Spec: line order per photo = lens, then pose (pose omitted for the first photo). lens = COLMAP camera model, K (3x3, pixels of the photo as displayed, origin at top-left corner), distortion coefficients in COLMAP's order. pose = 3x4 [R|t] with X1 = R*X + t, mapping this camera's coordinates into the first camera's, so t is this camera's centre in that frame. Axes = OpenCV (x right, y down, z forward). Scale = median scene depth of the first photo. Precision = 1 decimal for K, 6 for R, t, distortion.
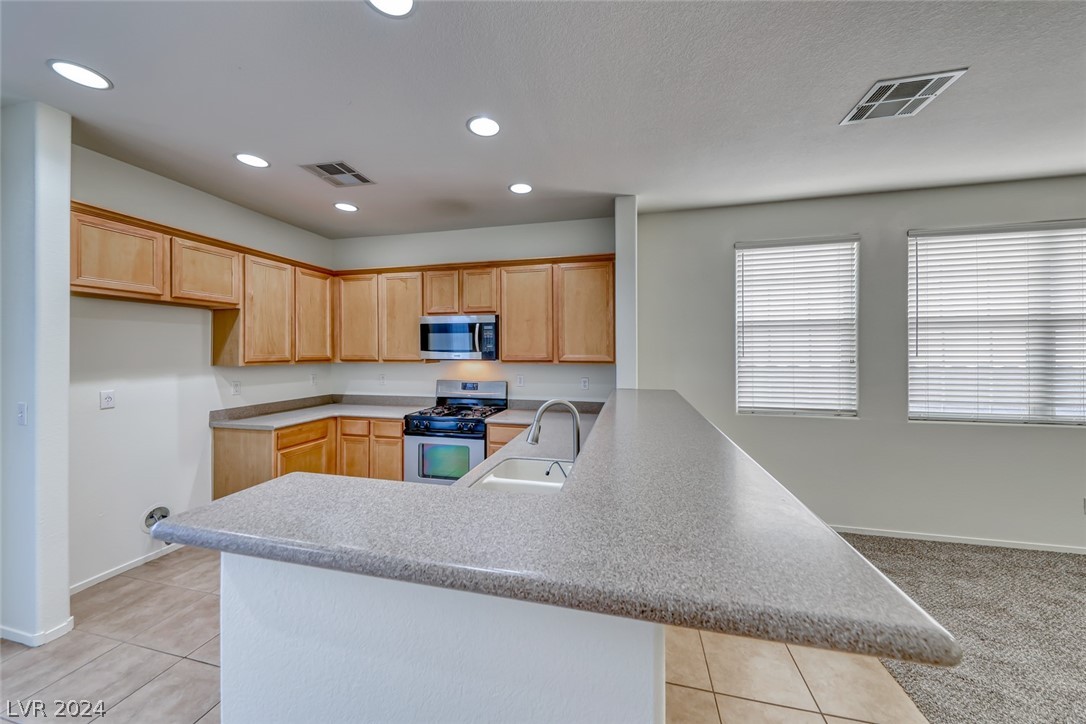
lens RADIAL K [[376.1, 0, 536.1], [0, 376.1, 350.7], [0, 0, 1]] dist [0.019020, -0.007203]
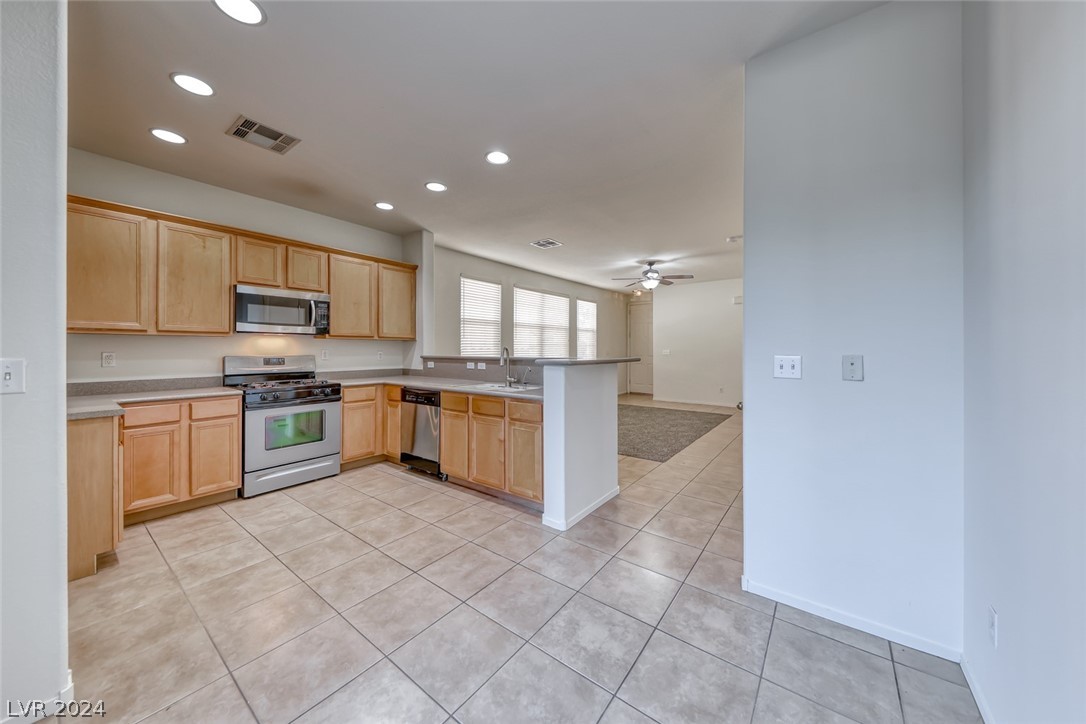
lens RADIAL K [[372.5, 0, 542.9], [0, 372.5, 349.4], [0, 0, 1]] dist [0.006748, -0.000521]
pose [[0.393638, 0.001135, 0.919265, -0.943414], [-0.001589, 0.999999, -0.000555, 0.073429], [-0.919264, -0.001242, 0.393639, -0.040329]]
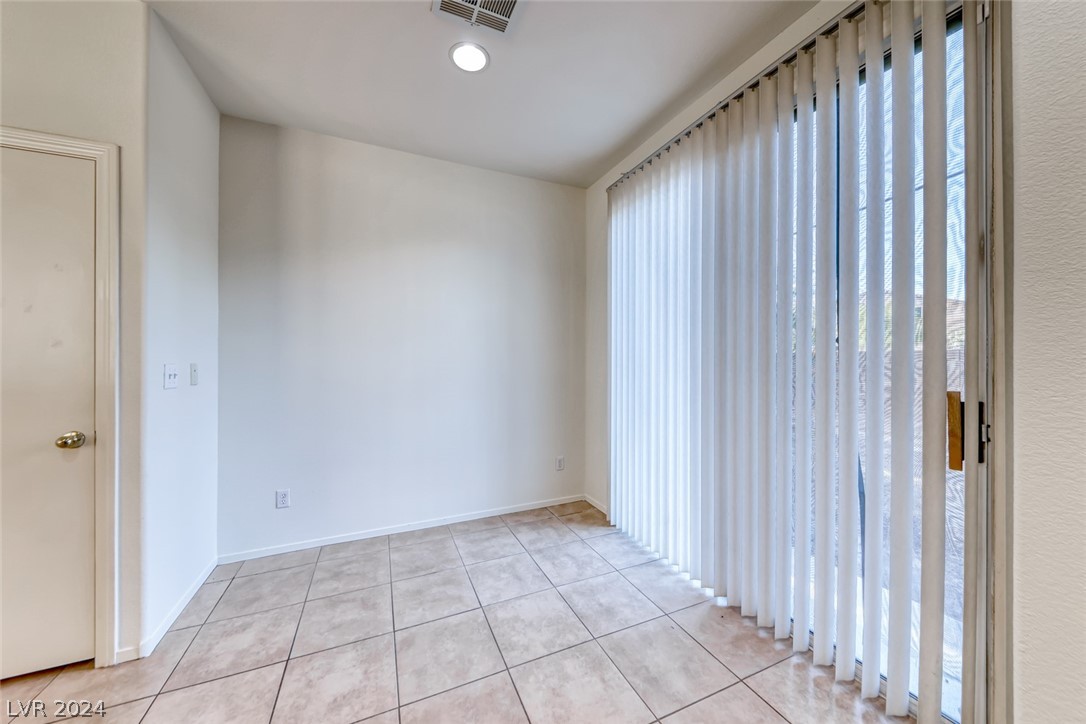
lens RADIAL K [[371.3, 0, 539.1], [0, 371.3, 360.2], [0, 0, 1]] dist [0.005873, -0.000077]
pose [[-0.793387, -0.000867, -0.608717, -0.368311], [0.000936, 0.999996, -0.002644, 0.077579], [0.608717, -0.002667, -0.793383, 0.594259]]
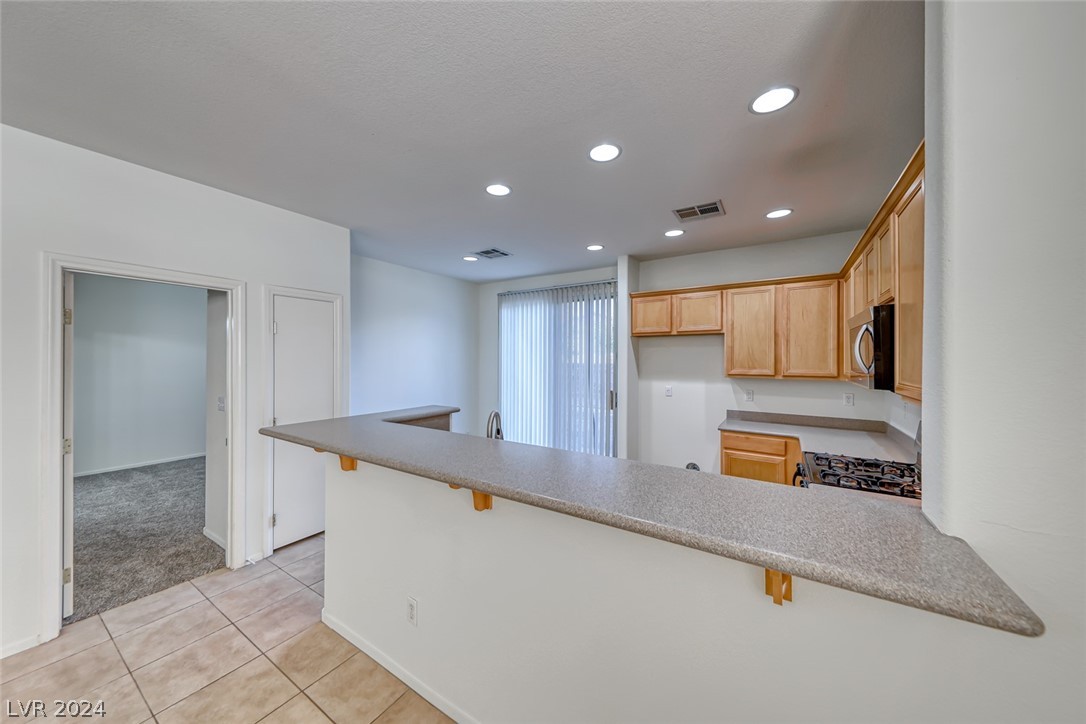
lens RADIAL K [[371.0, 0, 539.4], [0, 371.0, 357.3], [0, 0, 1]] dist [0.018934, -0.006462]
pose [[-0.329145, -0.001470, -0.944278, 0.584026], [-0.000379, 0.999999, -0.001425, -0.023187], [0.944279, -0.000111, -0.329145, 0.767561]]
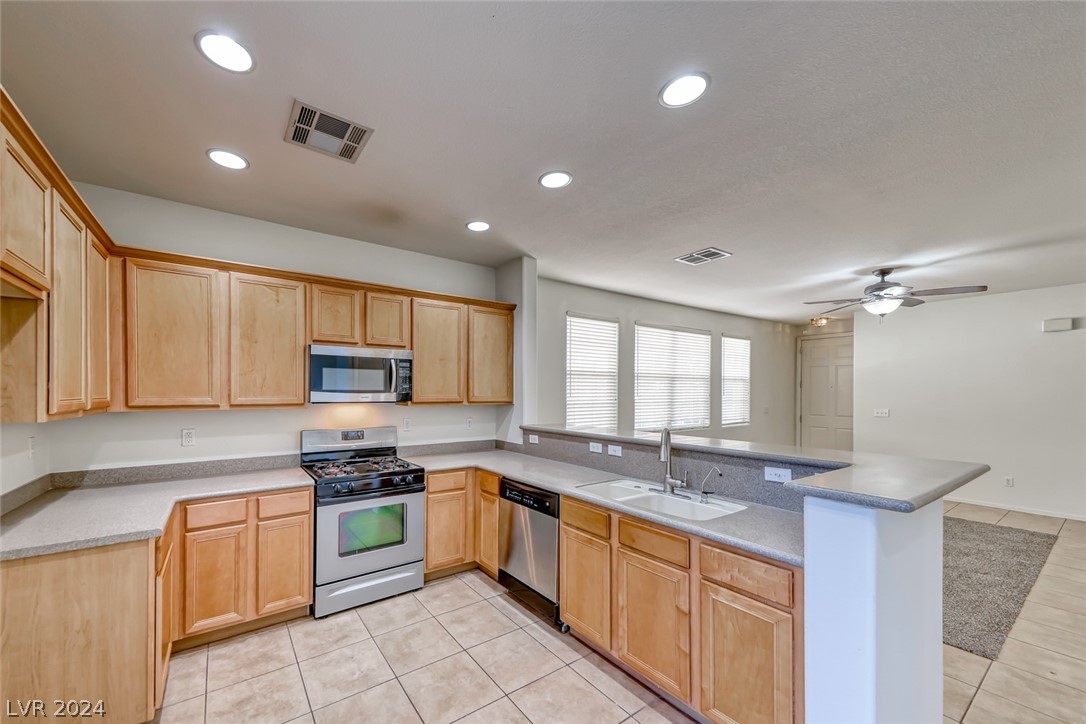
lens RADIAL K [[406.6, 0, 483.9], [0, 406.6, 393.8], [0, 0, 1]] dist [0.018123, -0.000123]
pose [[0.686130, -0.000239, 0.727479, -0.727348], [-0.004673, 0.999978, 0.004737, 0.000280], [-0.727464, -0.006650, 0.686114, 0.234421]]
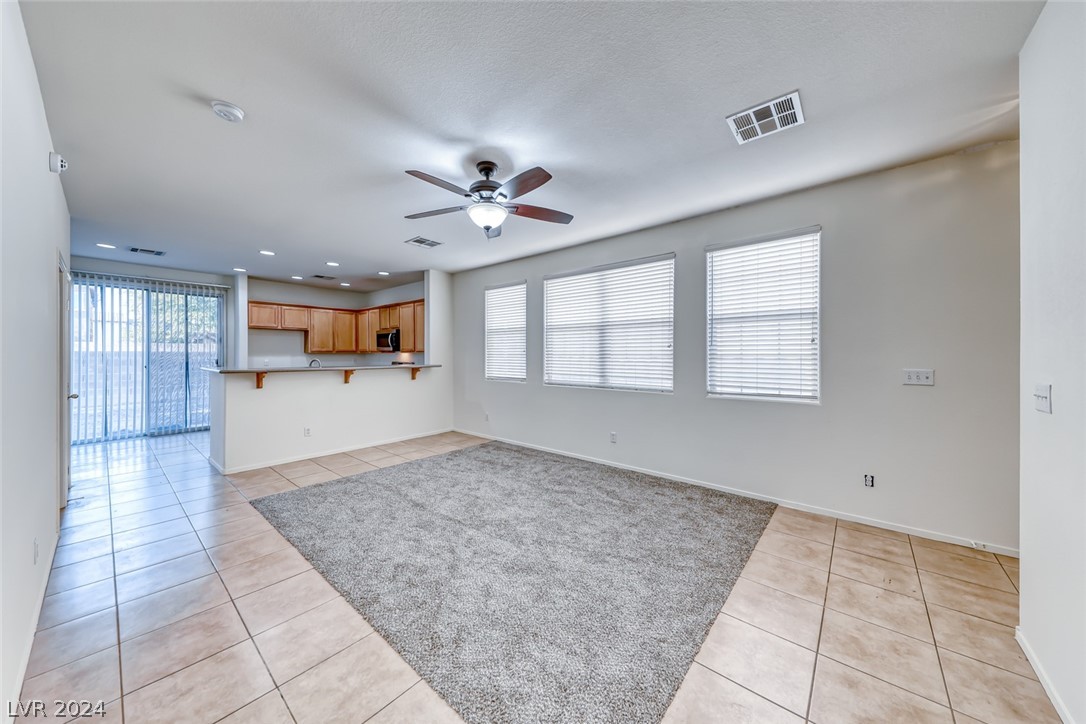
lens RADIAL K [[369.7, 0, 540.6], [0, 369.7, 355.7], [0, 0, 1]] dist [0.024661, -0.007618]
pose [[0.894371, 0.005205, -0.447295, 1.605277], [-0.002224, 0.999972, 0.007189, 0.036375], [0.447320, -0.005435, 0.894358, -0.499788]]
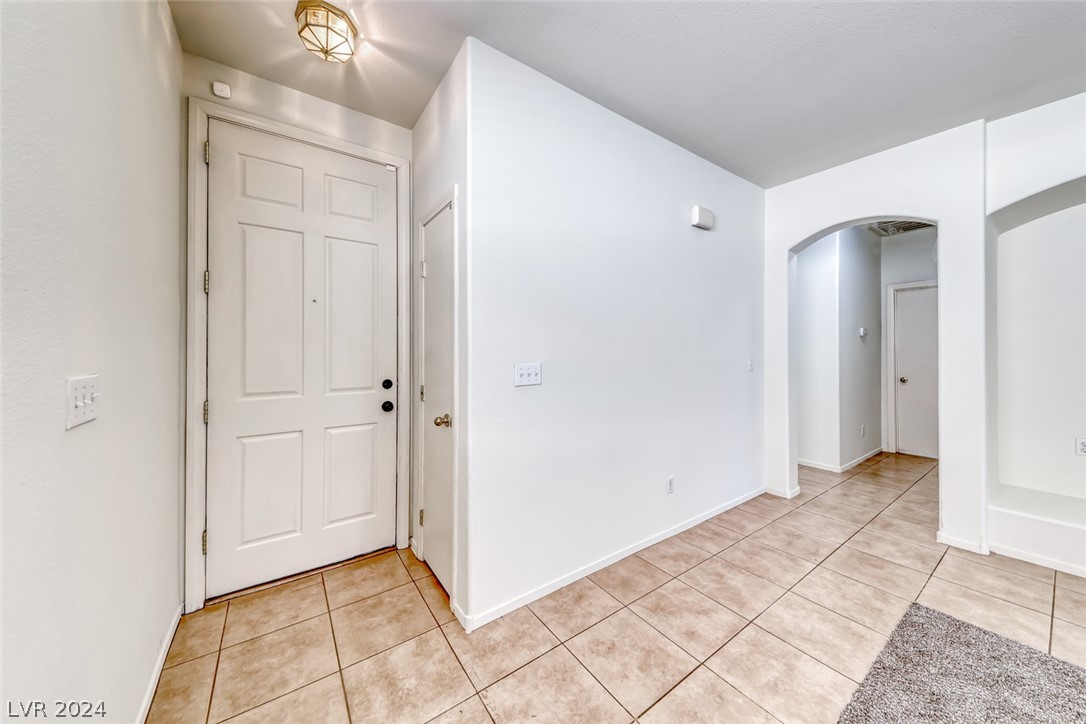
lens RADIAL K [[372.5, 0, 542.9], [0, 372.5, 349.4], [0, 0, 1]] dist [0.006748, -0.000521]
pose [[-0.760335, 0.005382, 0.649508, 1.558966], [0.002279, 0.999982, -0.005618, 0.056341], [-0.649527, -0.002791, -0.760334, 0.643217]]
